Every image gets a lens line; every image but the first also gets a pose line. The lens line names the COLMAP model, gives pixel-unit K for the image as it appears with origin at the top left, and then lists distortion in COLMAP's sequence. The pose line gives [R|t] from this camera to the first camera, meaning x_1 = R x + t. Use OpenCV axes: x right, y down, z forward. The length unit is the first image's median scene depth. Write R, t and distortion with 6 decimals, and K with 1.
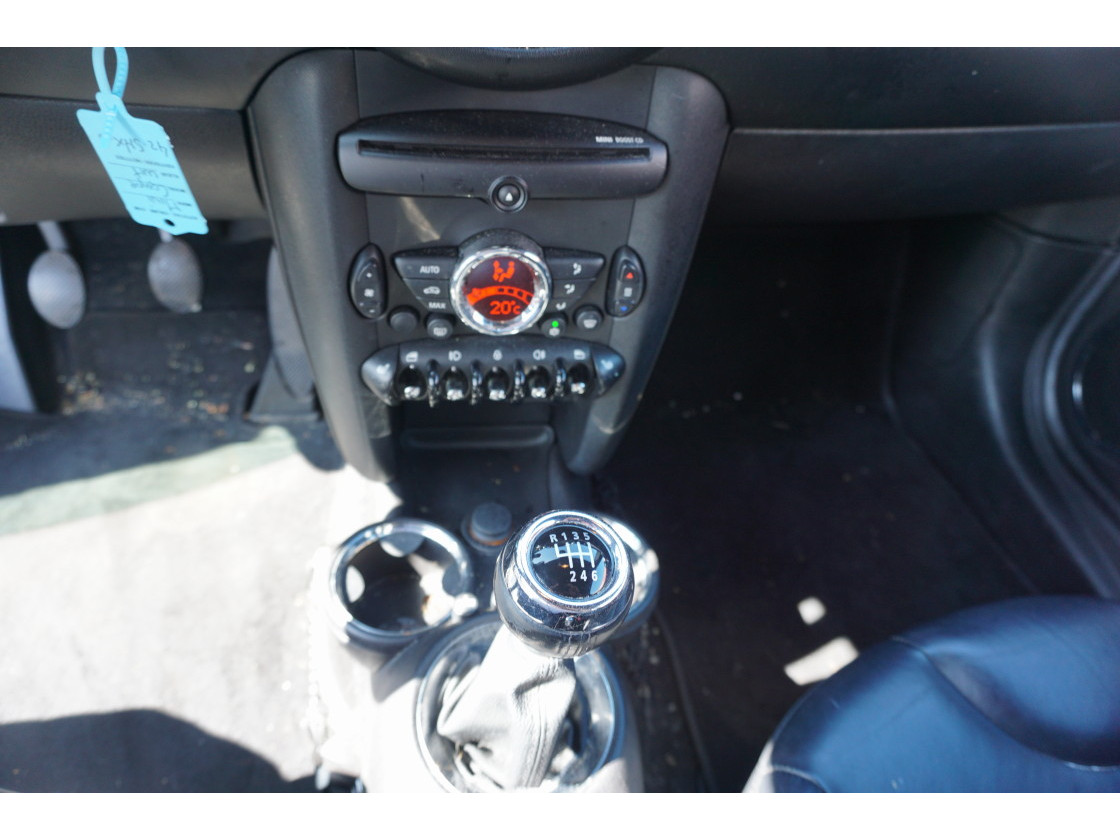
lens RADIAL K [[738.3, 0, 560.0], [0, 738.3, 420.0], [0, 0, 1]] dist [-0.021434, 0.006801]
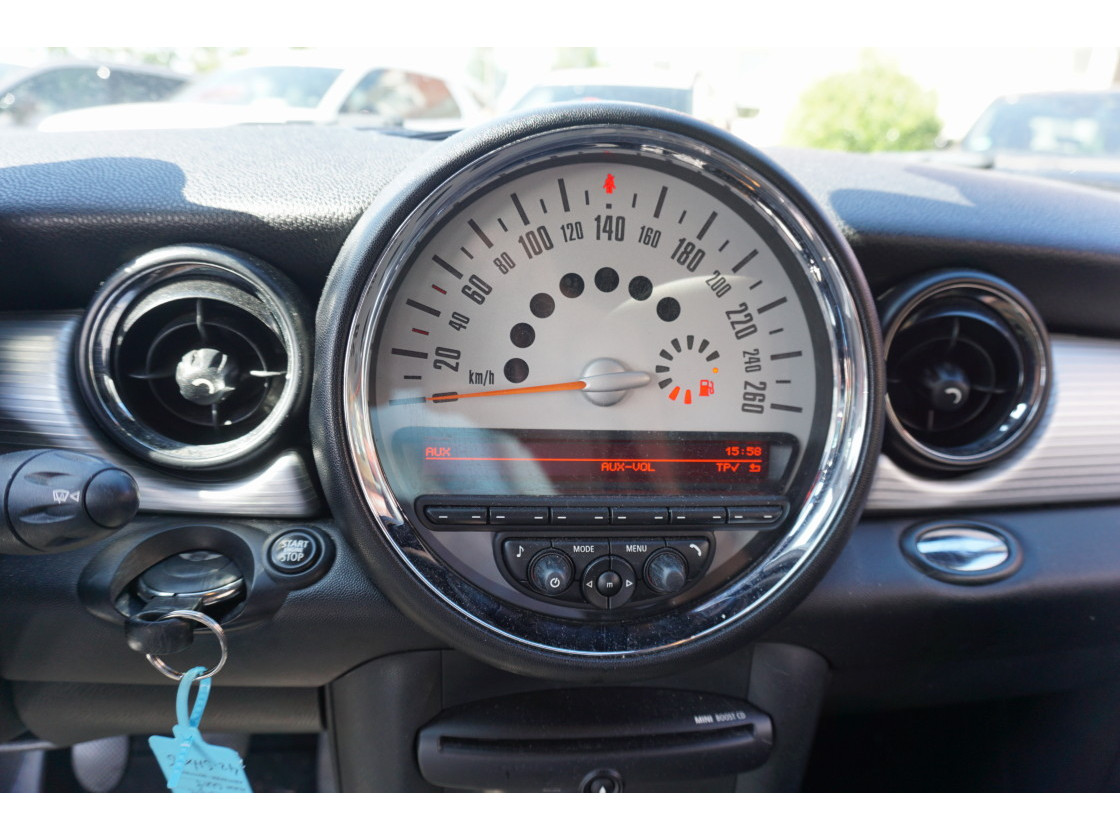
lens RADIAL K [[738.3, 0, 560.0], [0, 738.3, 420.0], [0, 0, 1]] dist [-0.021434, 0.006801]
pose [[0.998069, -0.038766, -0.048536, -0.061055], [0.016852, 0.921039, -0.389105, -0.375811], [0.059788, 0.387536, 0.919914, -0.002286]]
